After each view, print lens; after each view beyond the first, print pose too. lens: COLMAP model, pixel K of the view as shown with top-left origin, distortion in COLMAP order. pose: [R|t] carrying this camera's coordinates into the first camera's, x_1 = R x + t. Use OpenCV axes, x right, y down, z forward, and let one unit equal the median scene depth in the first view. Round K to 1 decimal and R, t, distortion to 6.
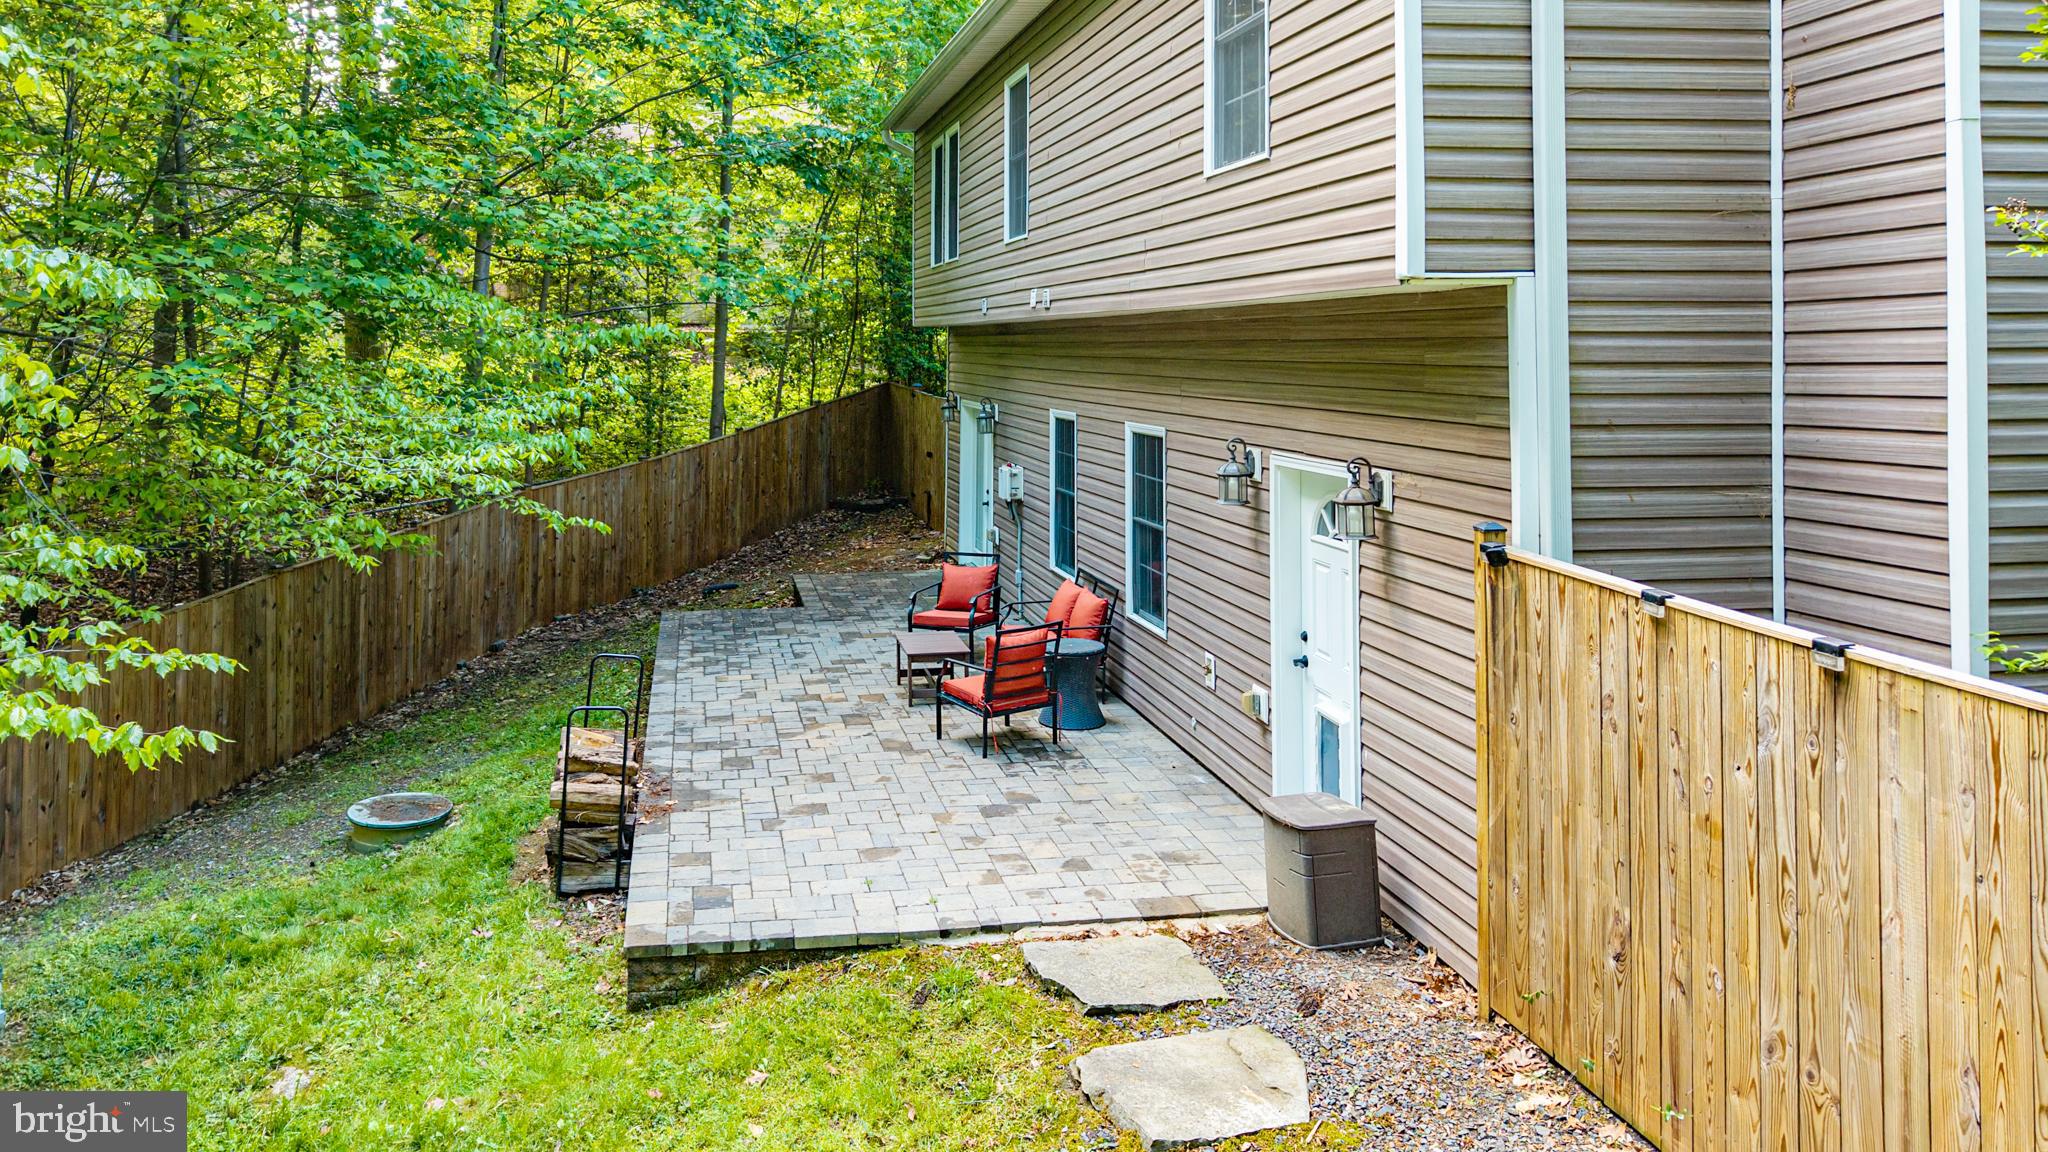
lens RADIAL K [[1461.9, 0, 806.4], [0, 1461.9, 357.7], [0, 0, 1]] dist [0.020390, -0.014986]
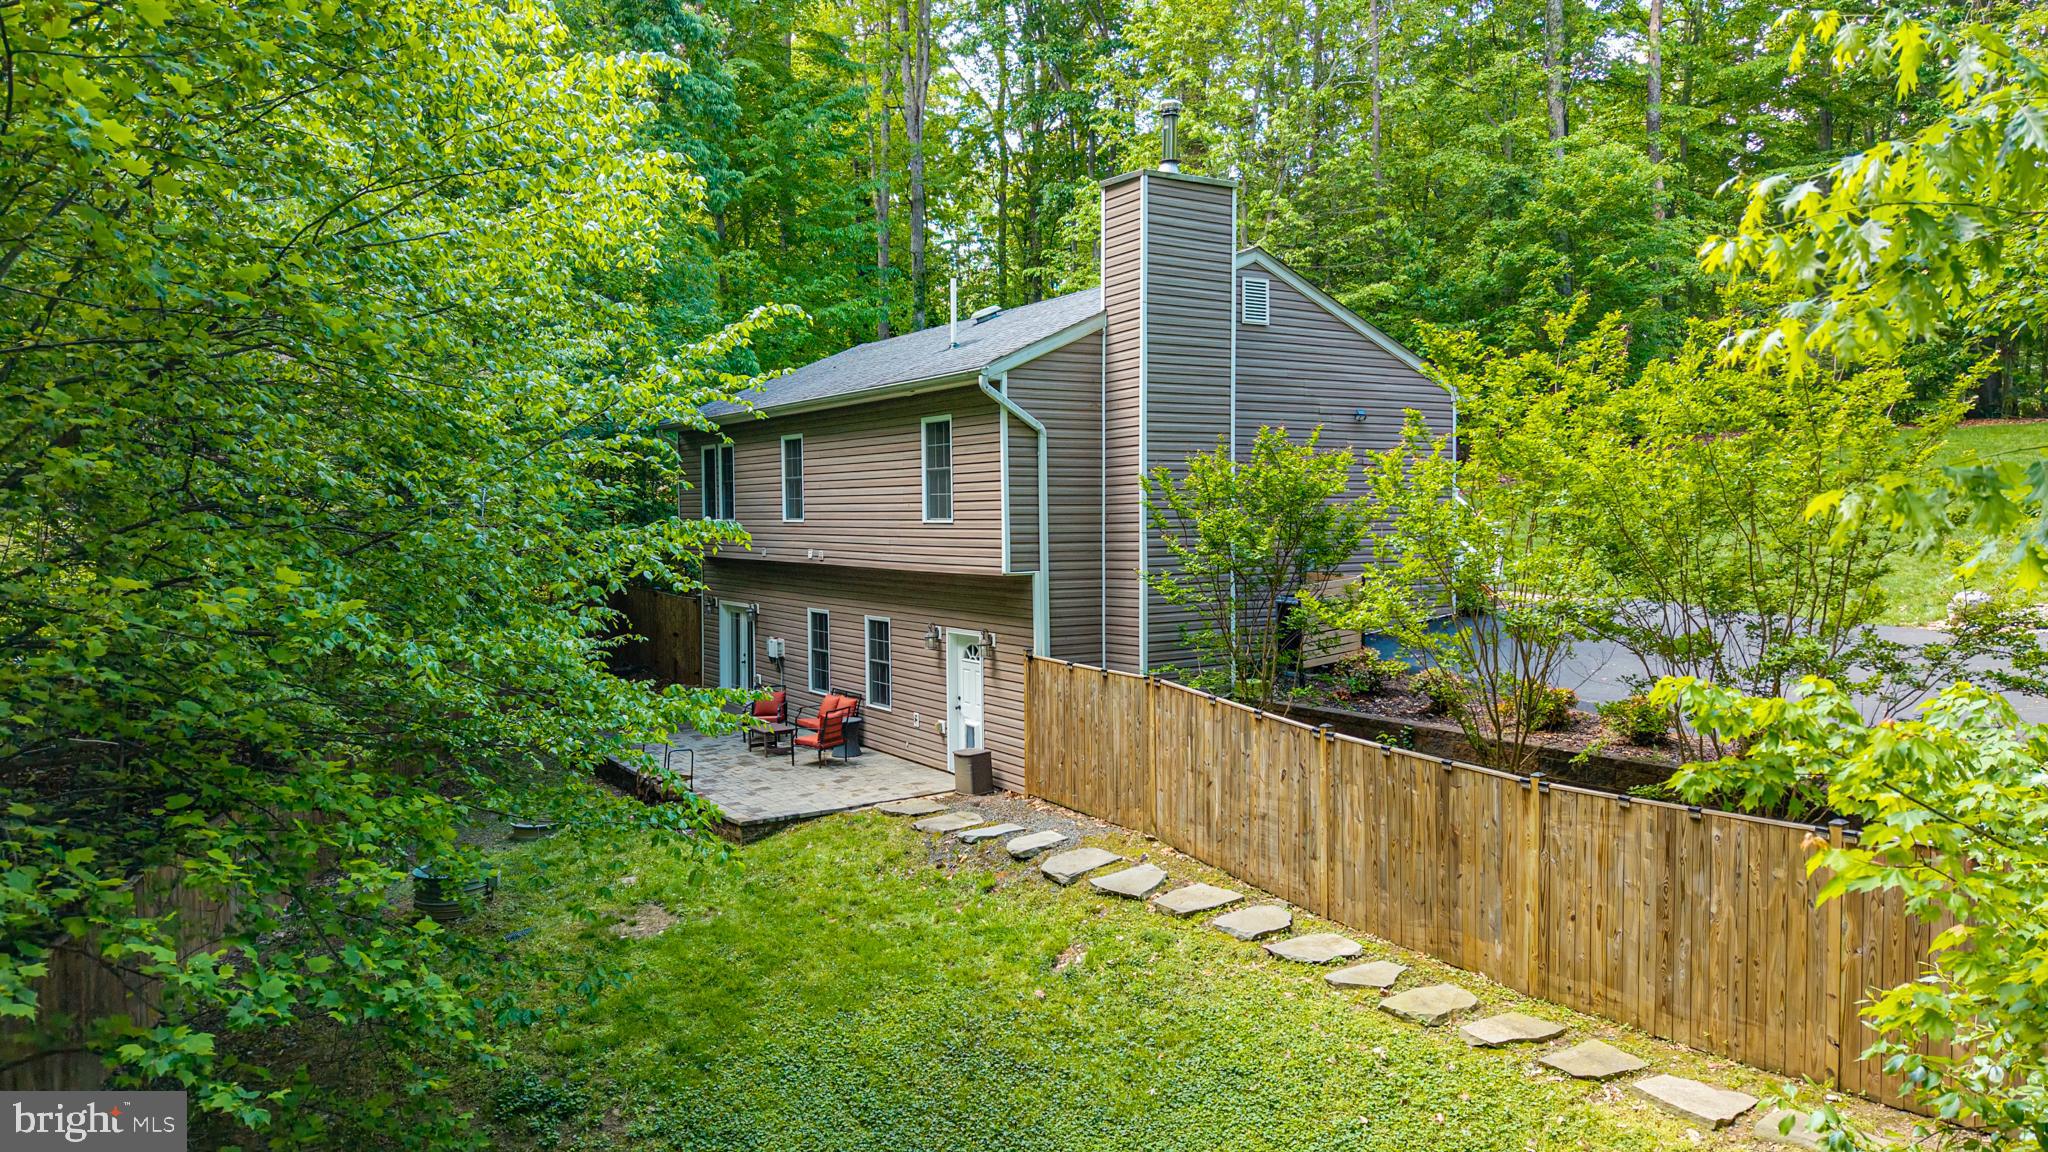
lens RADIAL K [[1421.2, 0, 1050.3], [0, 1421.2, 578.7], [0, 0, 1]] dist [0.061252, -0.125595]
pose [[0.885432, -0.026770, 0.463998, -0.824517], [0.010337, 0.999227, 0.037924, -0.139254], [-0.464654, -0.028783, 0.885024, -1.572497]]
